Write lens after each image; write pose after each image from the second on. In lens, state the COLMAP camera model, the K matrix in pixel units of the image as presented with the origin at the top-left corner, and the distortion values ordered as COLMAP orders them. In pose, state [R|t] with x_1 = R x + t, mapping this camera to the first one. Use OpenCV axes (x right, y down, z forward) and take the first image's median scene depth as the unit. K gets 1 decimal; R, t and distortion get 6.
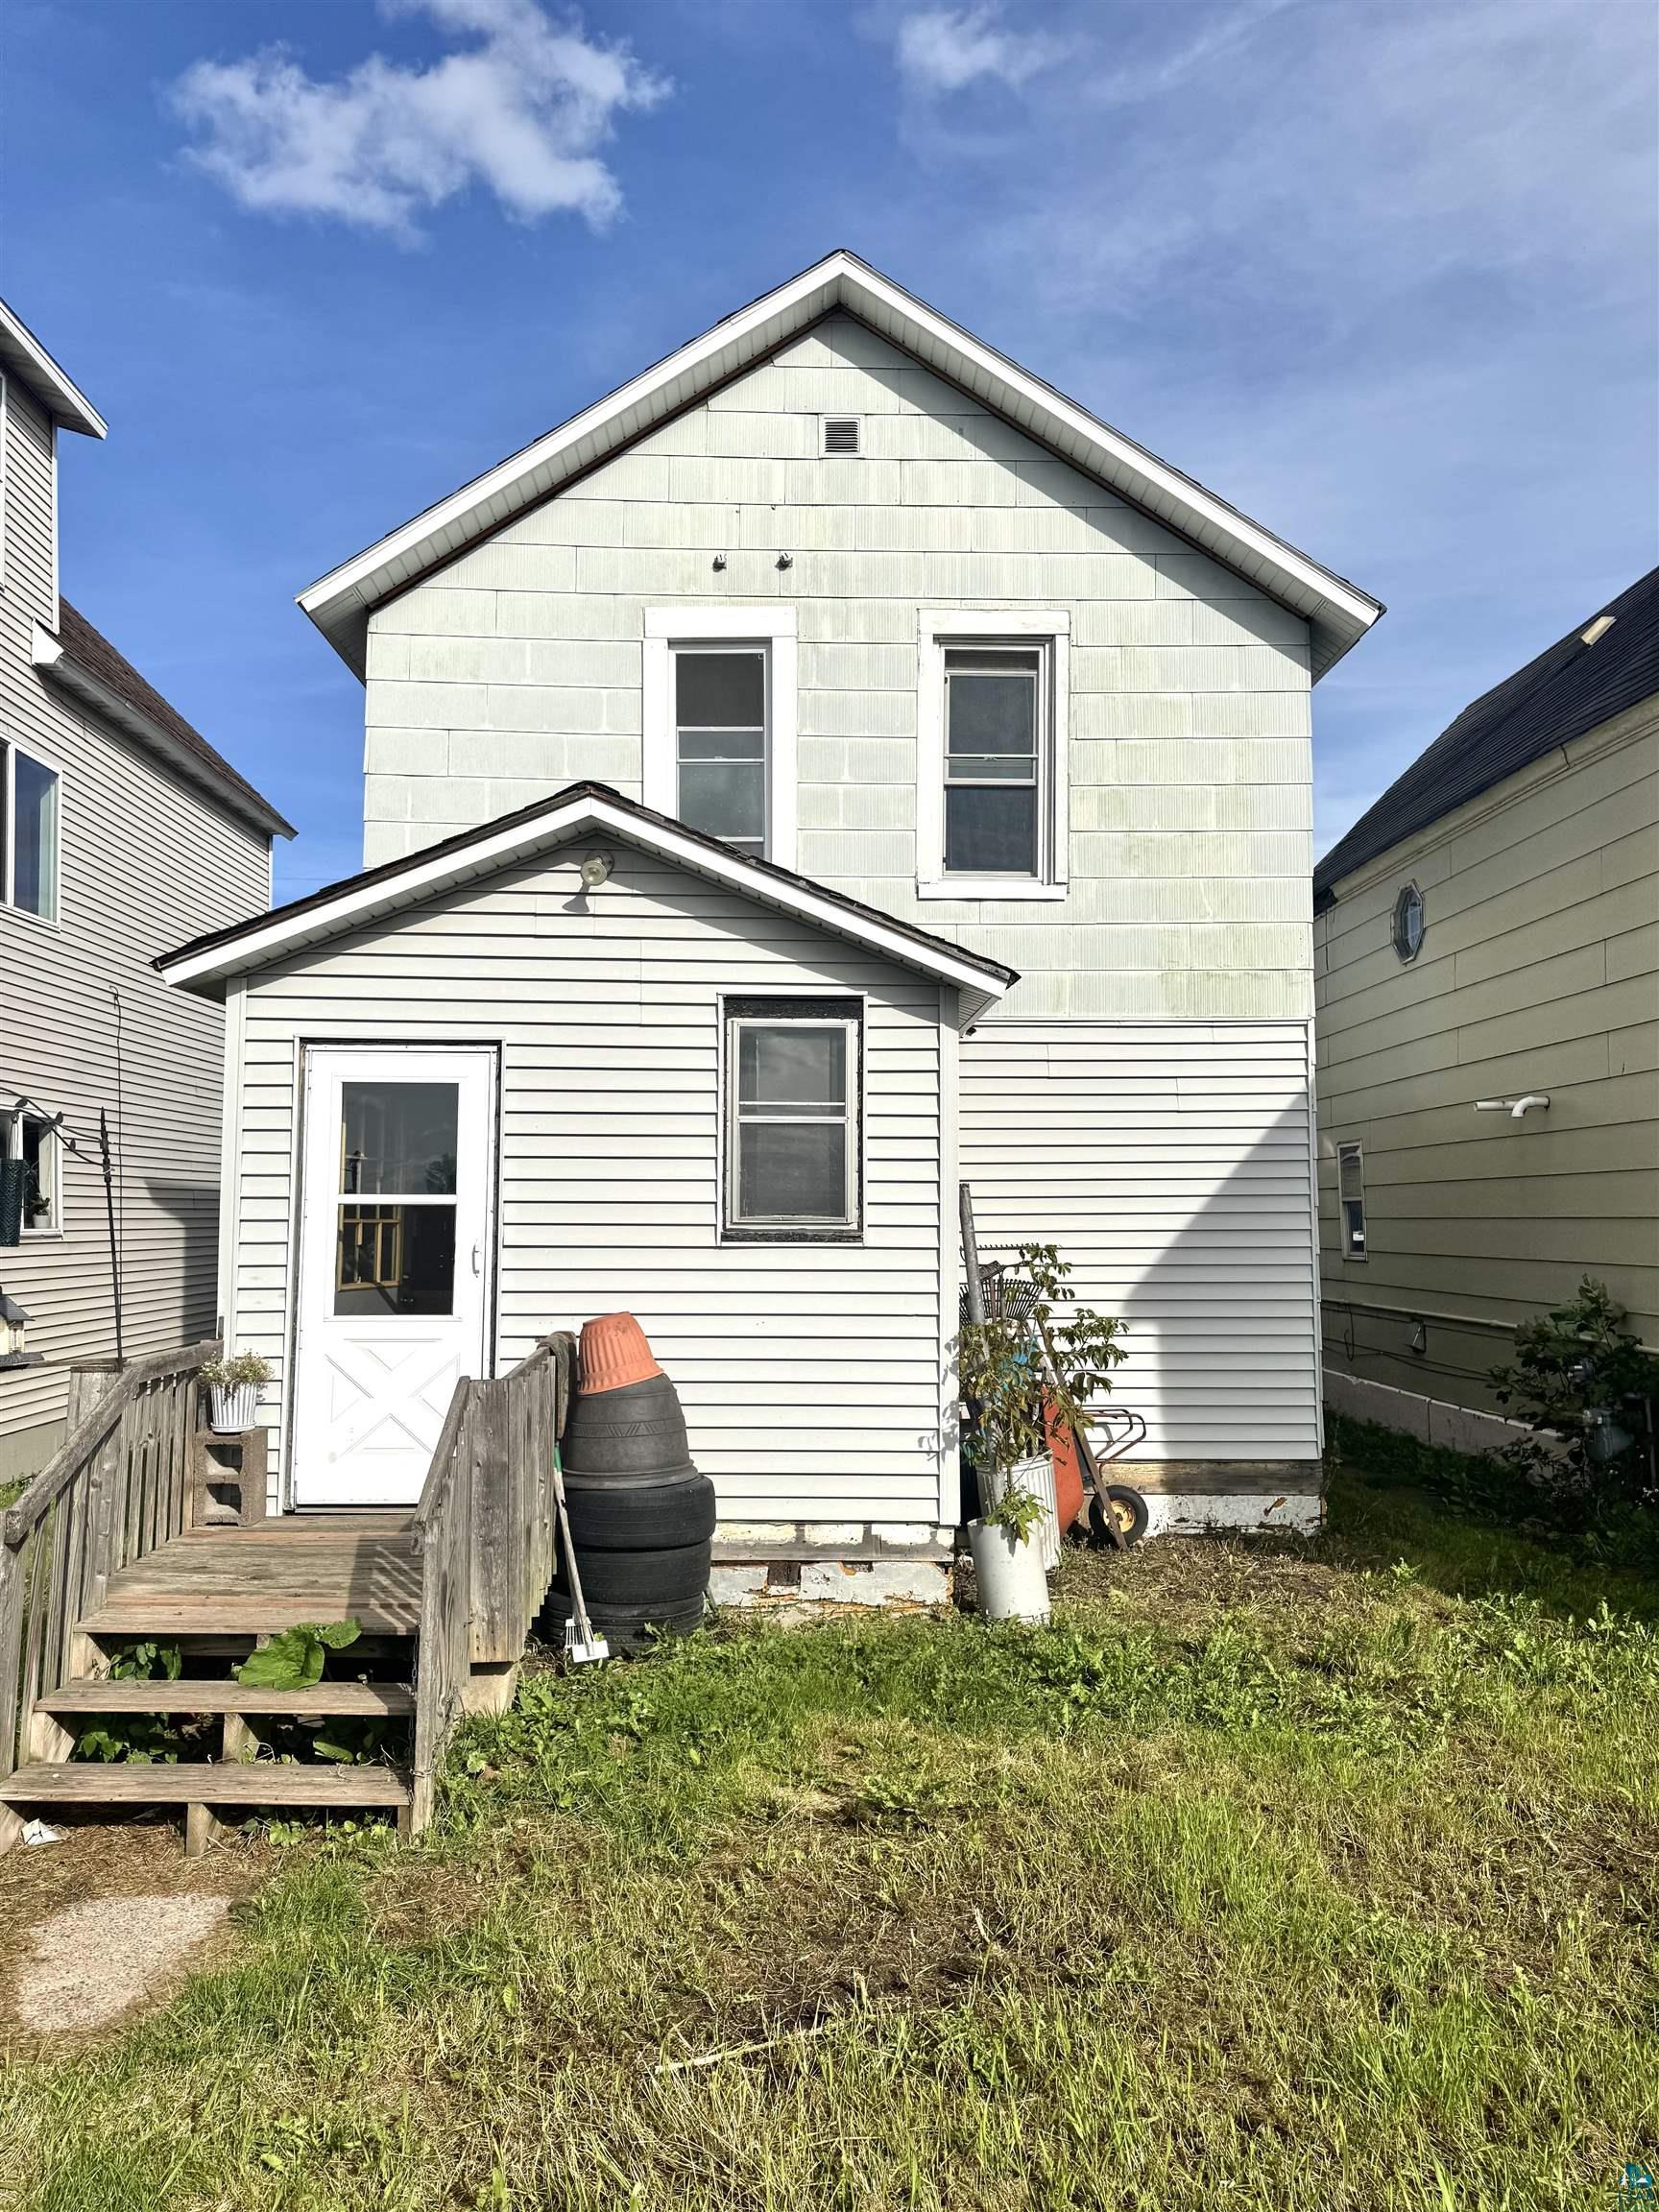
lens RADIAL K [[1748.1, 0, 855.6], [0, 1748.1, 1087.3], [0, 0, 1]] dist [0.100516, -0.091175]
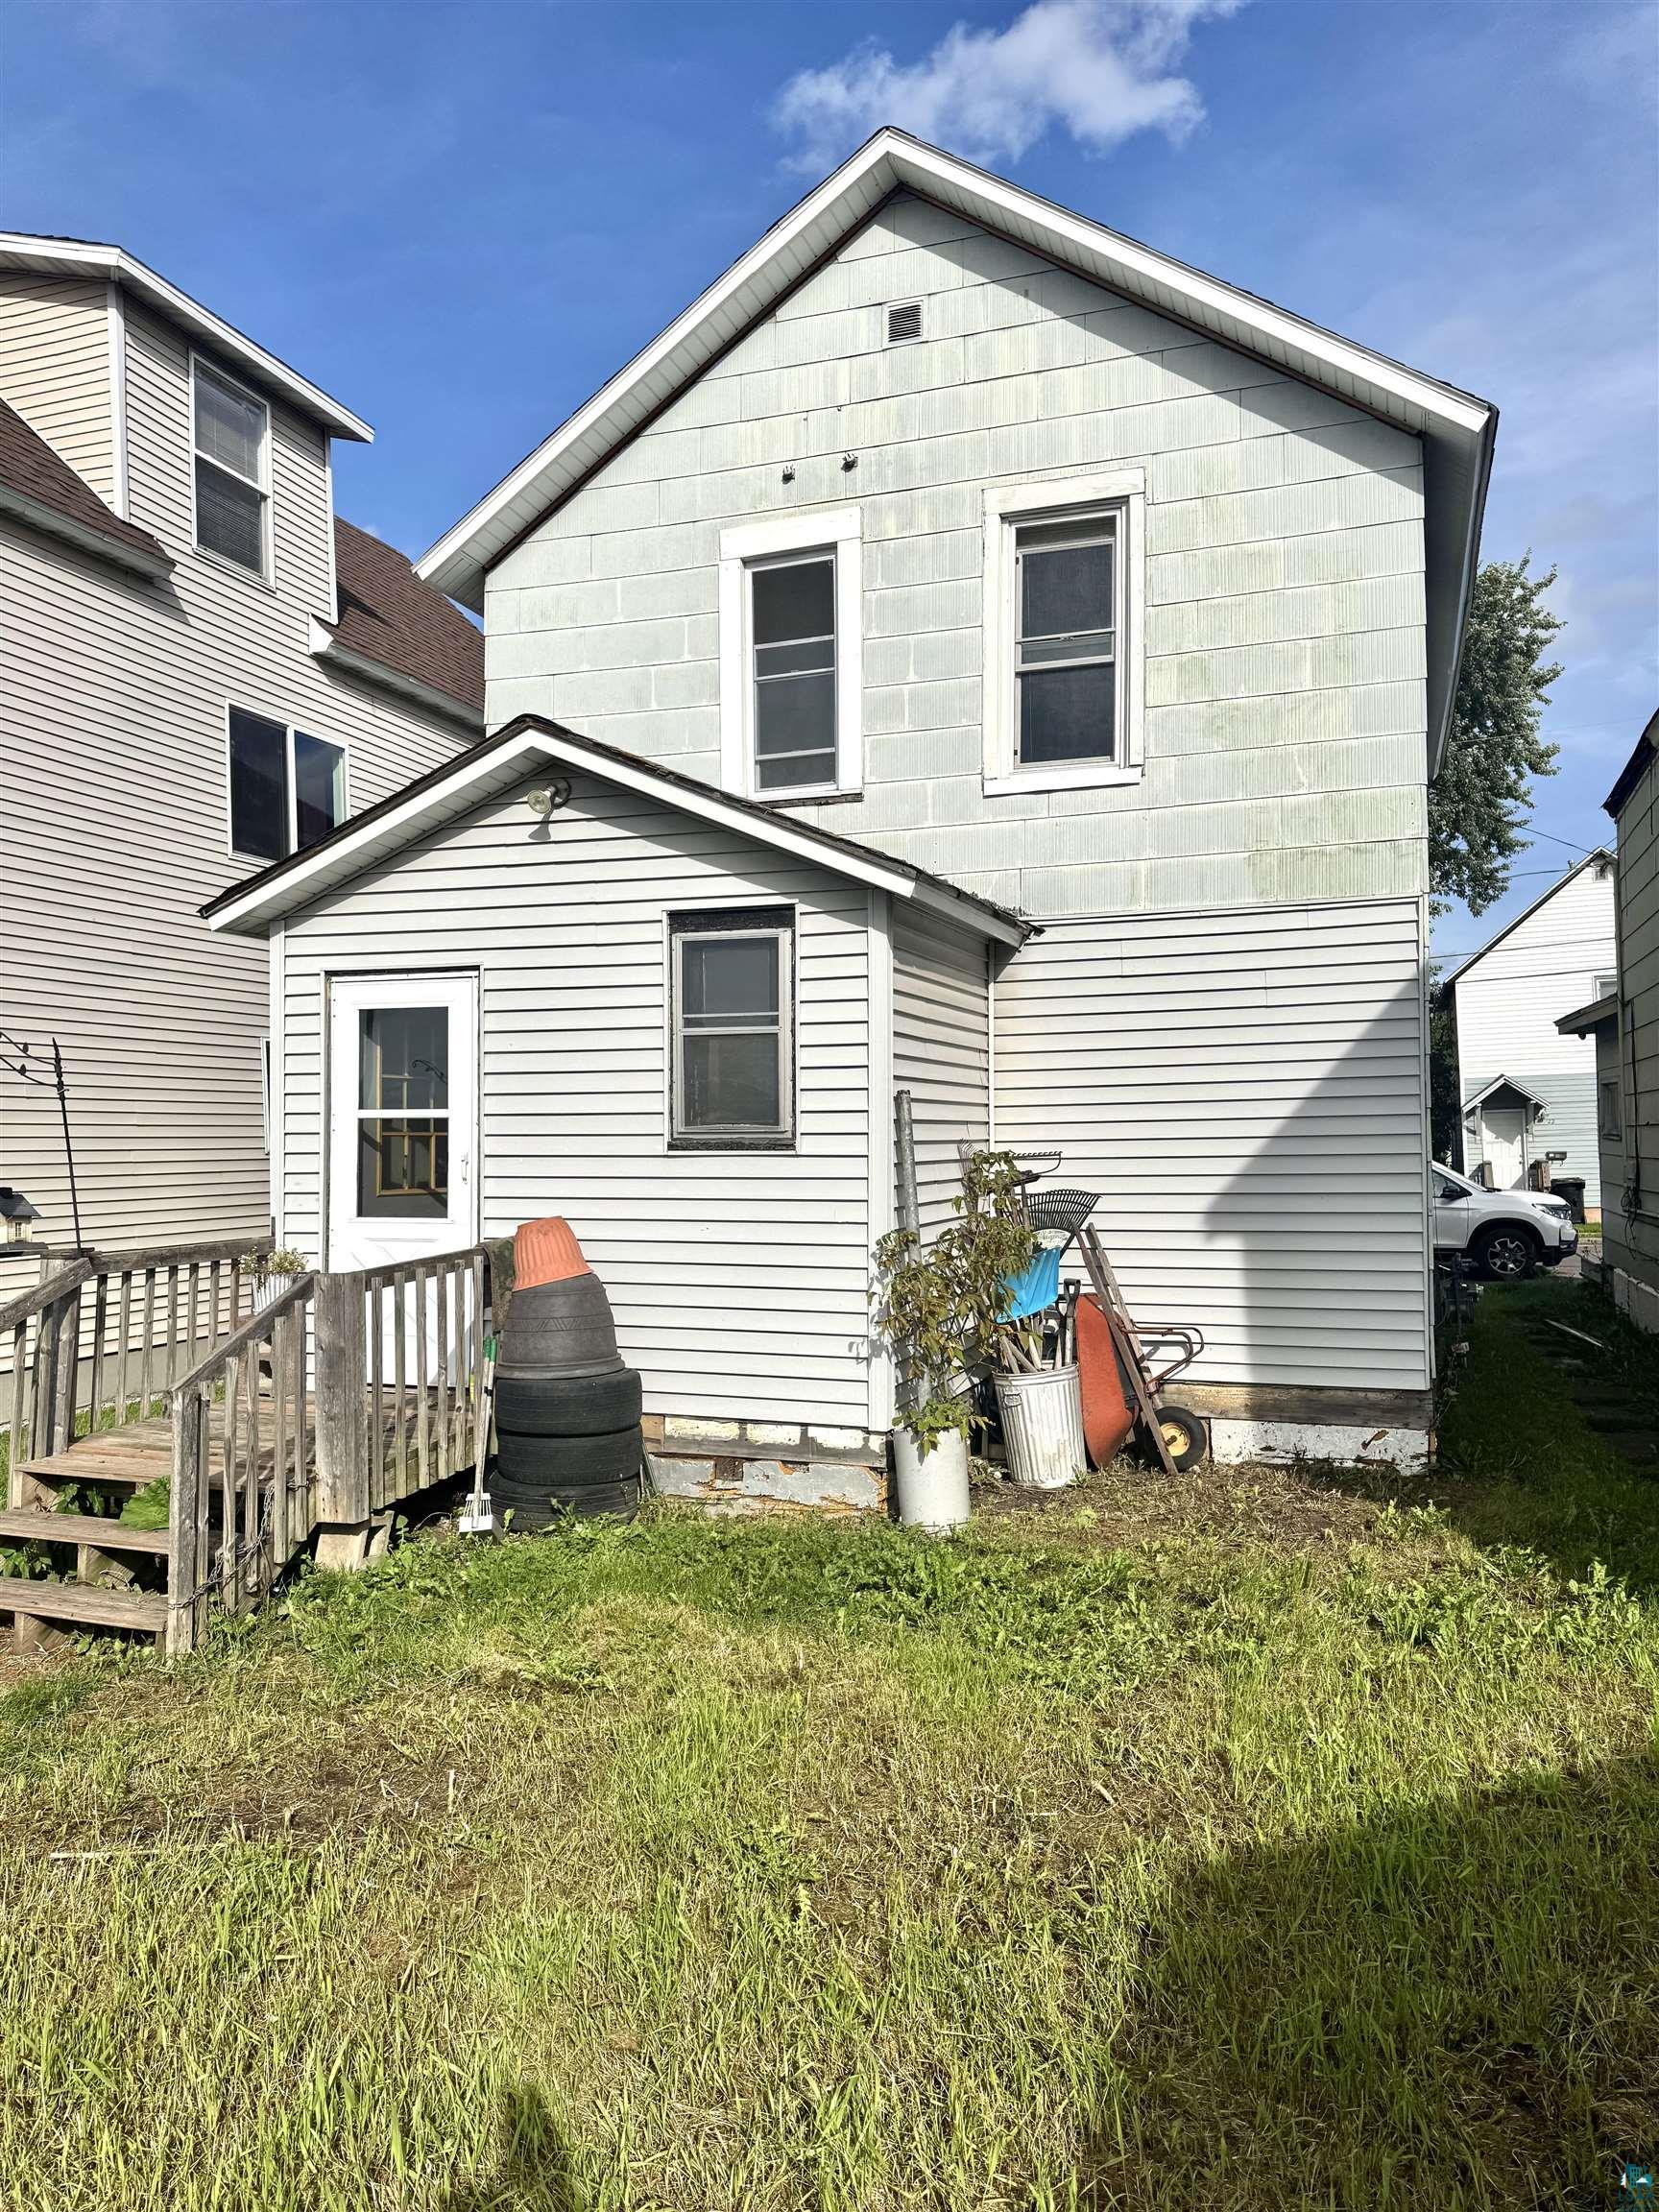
lens RADIAL K [[1748.1, 0, 718.0], [0, 1748.1, 1081.8], [0, 0, 1]] dist [0.100516, -0.091175]
pose [[0.924400, -0.021318, -0.380829, 0.327179], [0.038213, 0.998590, 0.036856, 0.010226], [0.379507, -0.048622, 0.923911, 0.052667]]
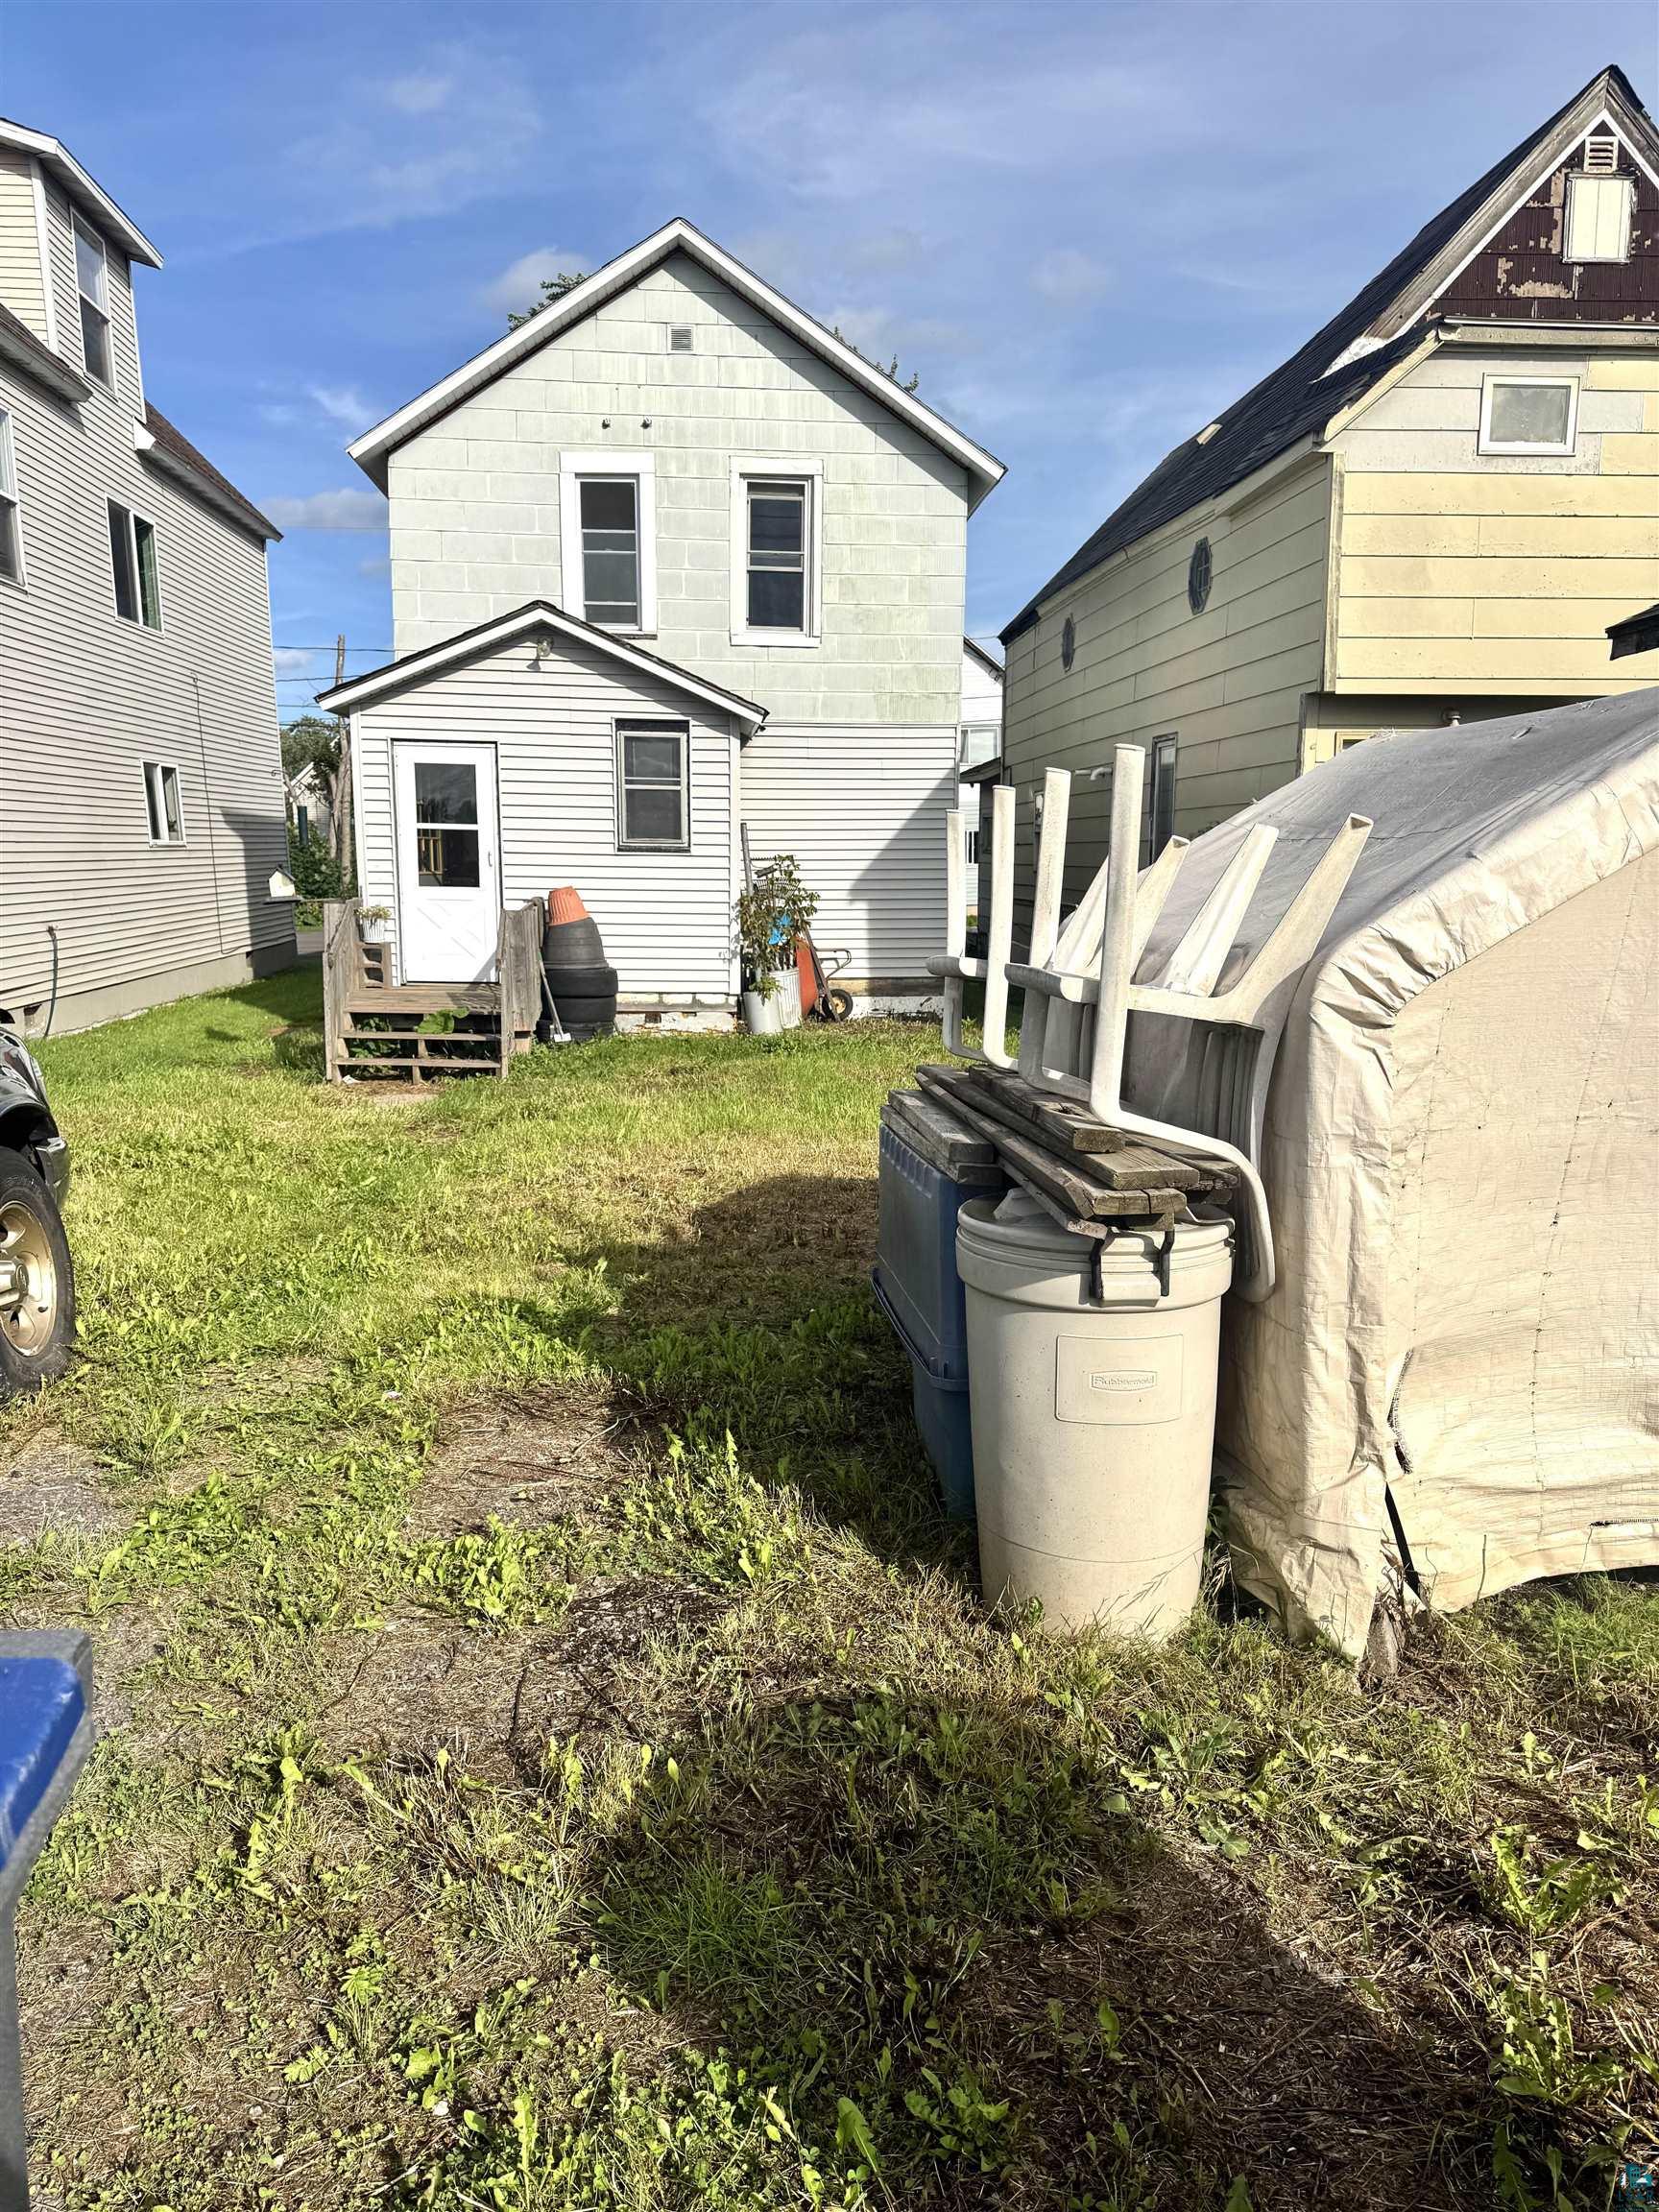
lens RADIAL K [[1748.1, 0, 829.4], [0, 1748.1, 1137.4], [0, 0, 1]] dist [0.100516, -0.091175]
pose [[0.999031, -0.001260, 0.043987, 0.068197], [-0.009182, 0.971616, 0.236386, -0.061894], [-0.043037, -0.236561, 0.970663, -0.917929]]
